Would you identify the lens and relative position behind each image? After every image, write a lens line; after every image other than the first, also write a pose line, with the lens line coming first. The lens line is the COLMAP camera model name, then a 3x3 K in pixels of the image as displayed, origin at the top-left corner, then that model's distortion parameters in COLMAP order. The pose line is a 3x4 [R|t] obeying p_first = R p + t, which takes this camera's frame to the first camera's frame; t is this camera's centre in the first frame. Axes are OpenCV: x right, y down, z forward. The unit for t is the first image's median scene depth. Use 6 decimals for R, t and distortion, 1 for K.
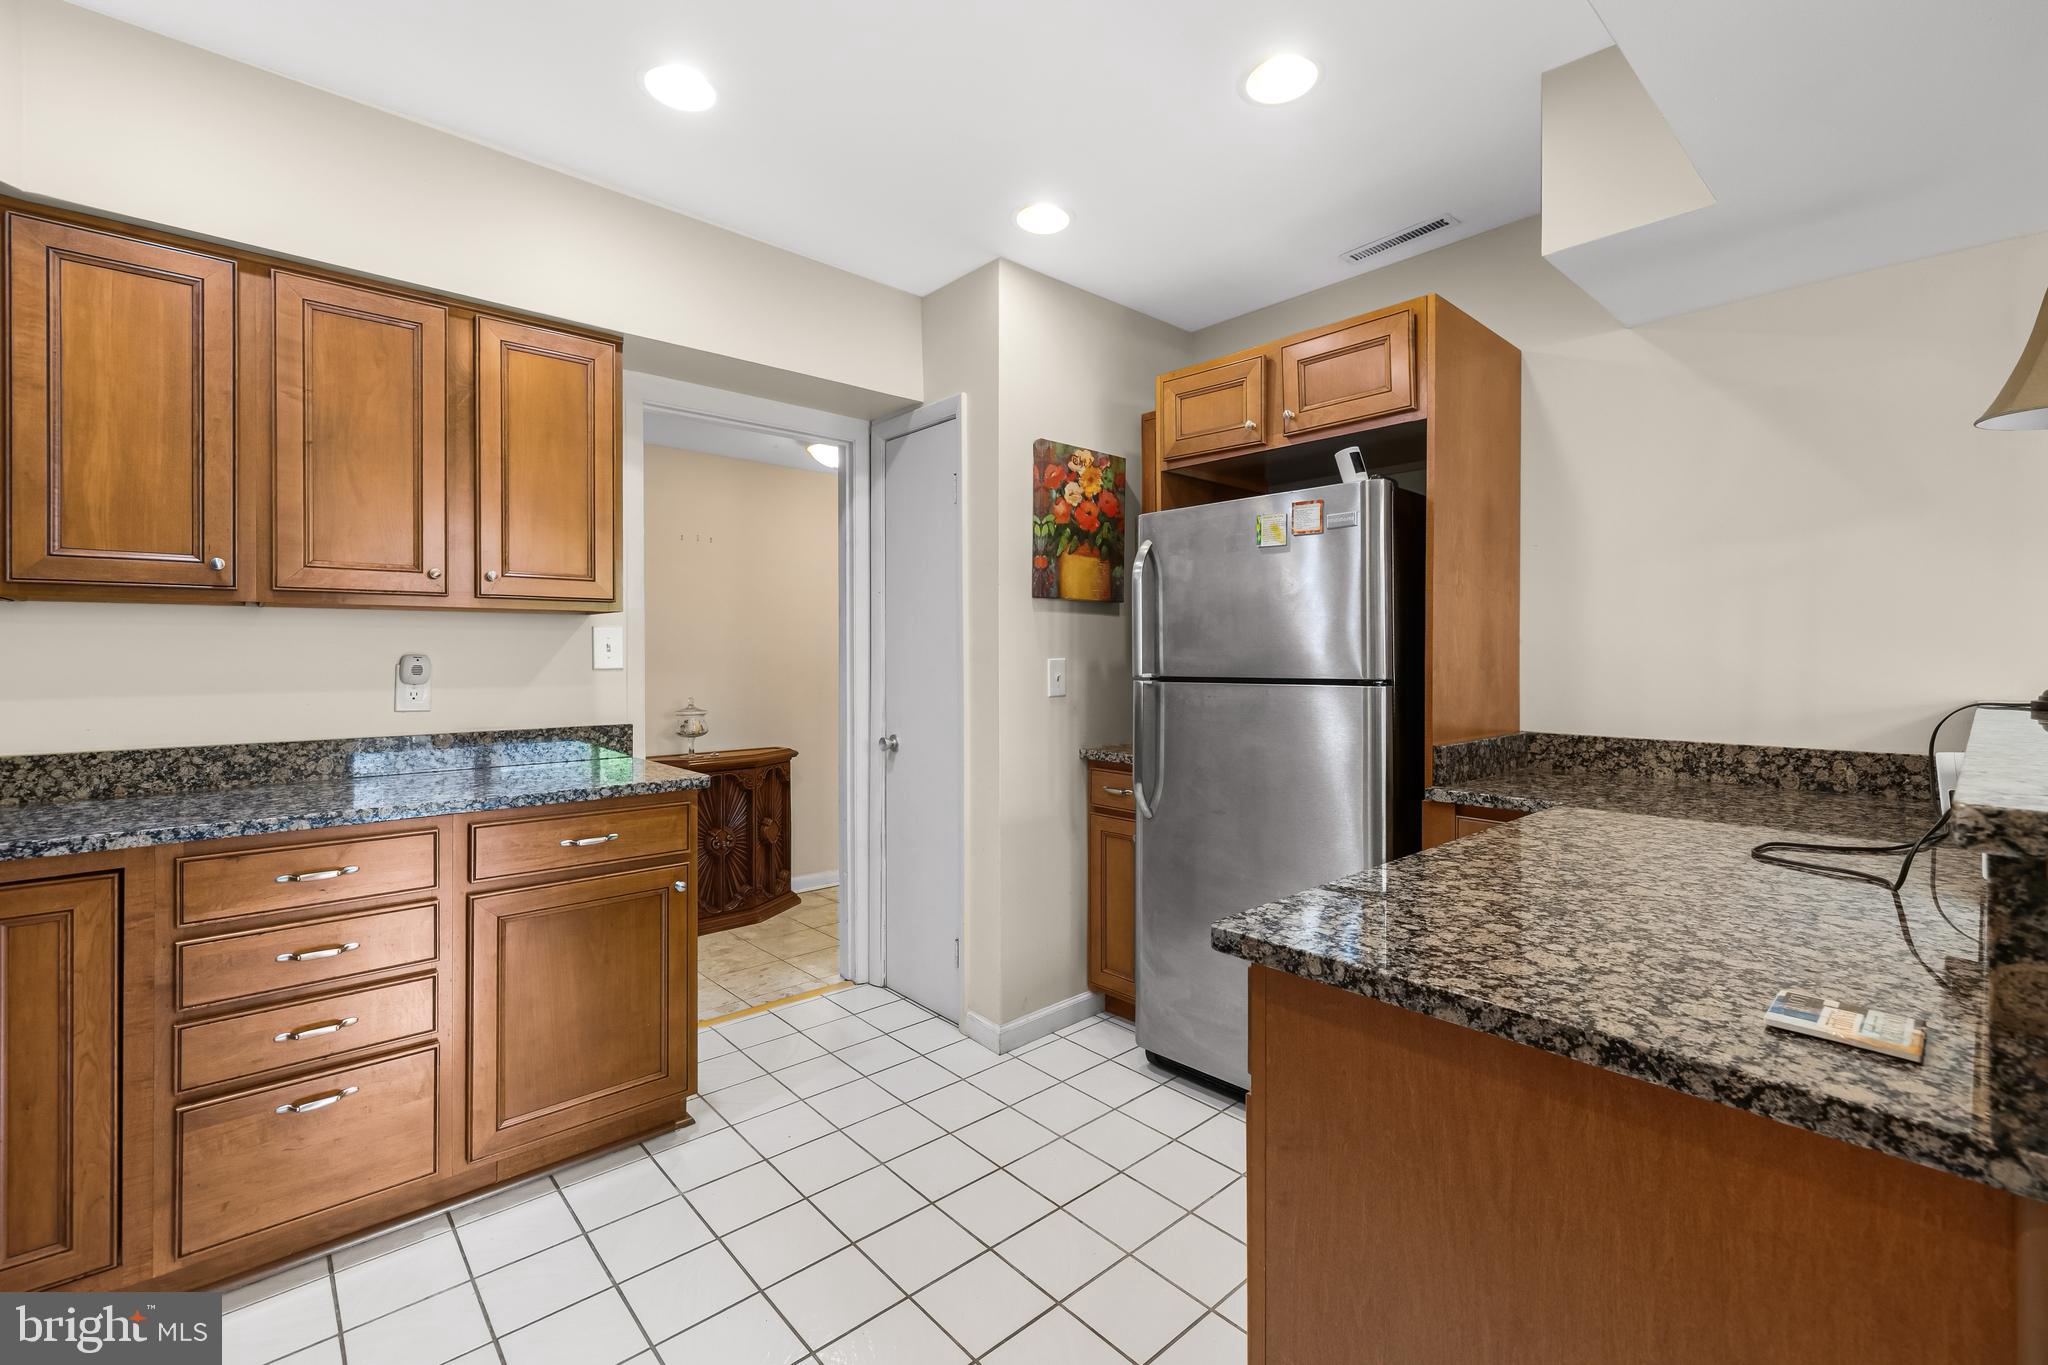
lens RADIAL K [[856.0, 0, 1029.5], [0, 856.0, 672.7], [0, 0, 1]] dist [0.001370, 0.000328]
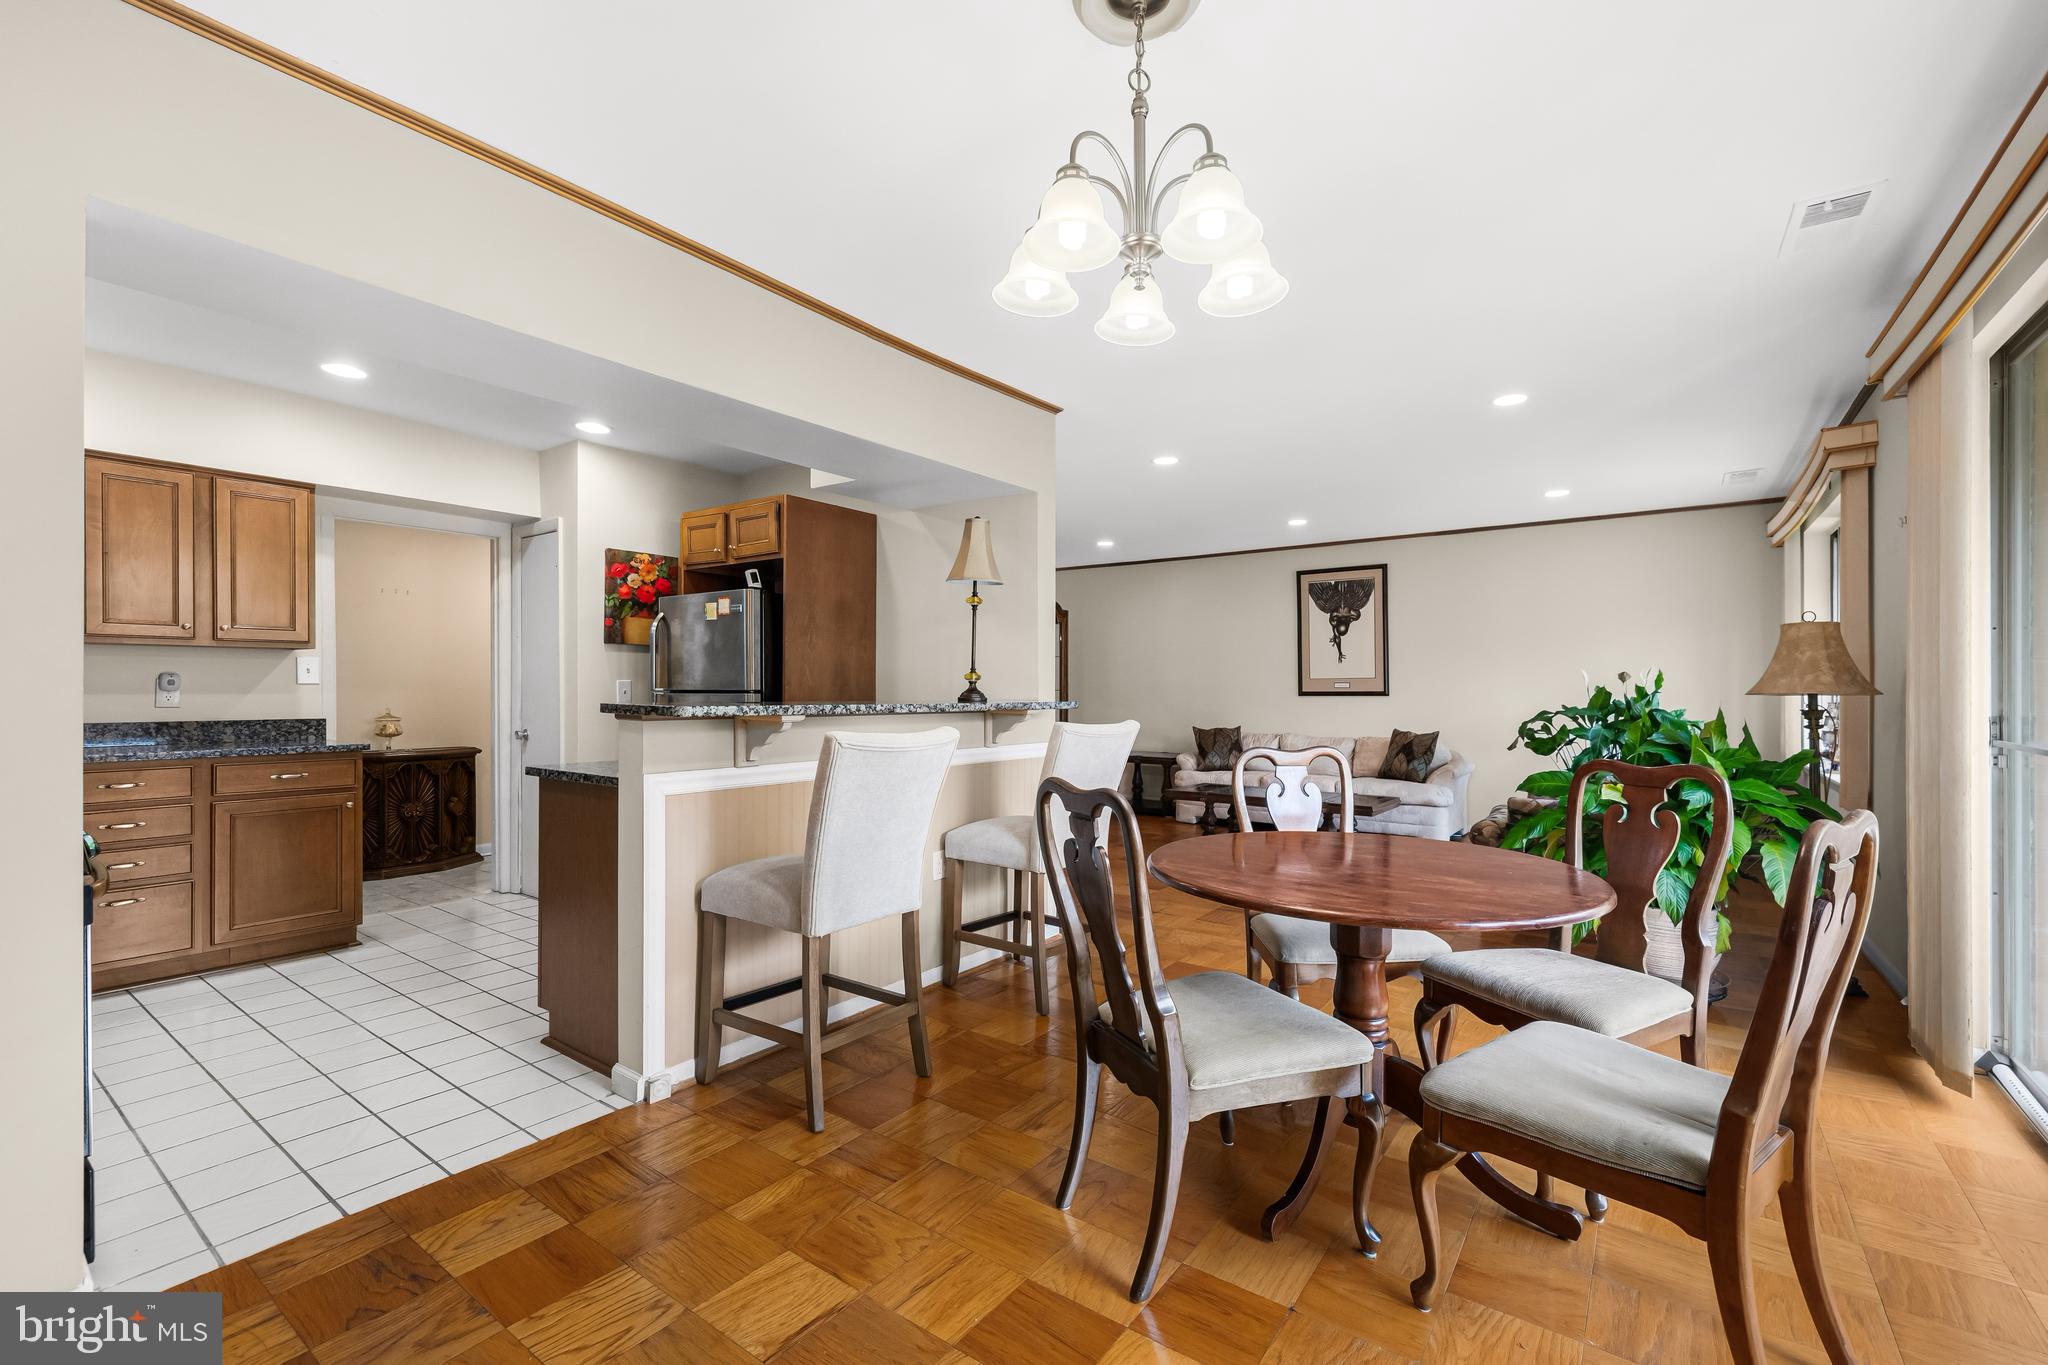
lens RADIAL K [[855.9, 0, 1034.0], [0, 855.9, 708.6], [0, 0, 1]] dist [0.000269, -0.000128]
pose [[0.977494, 0.001221, 0.210961, 0.480679], [-0.002252, 0.999987, 0.004649, 0.030642], [-0.210952, -0.005020, 0.977483, -0.821833]]
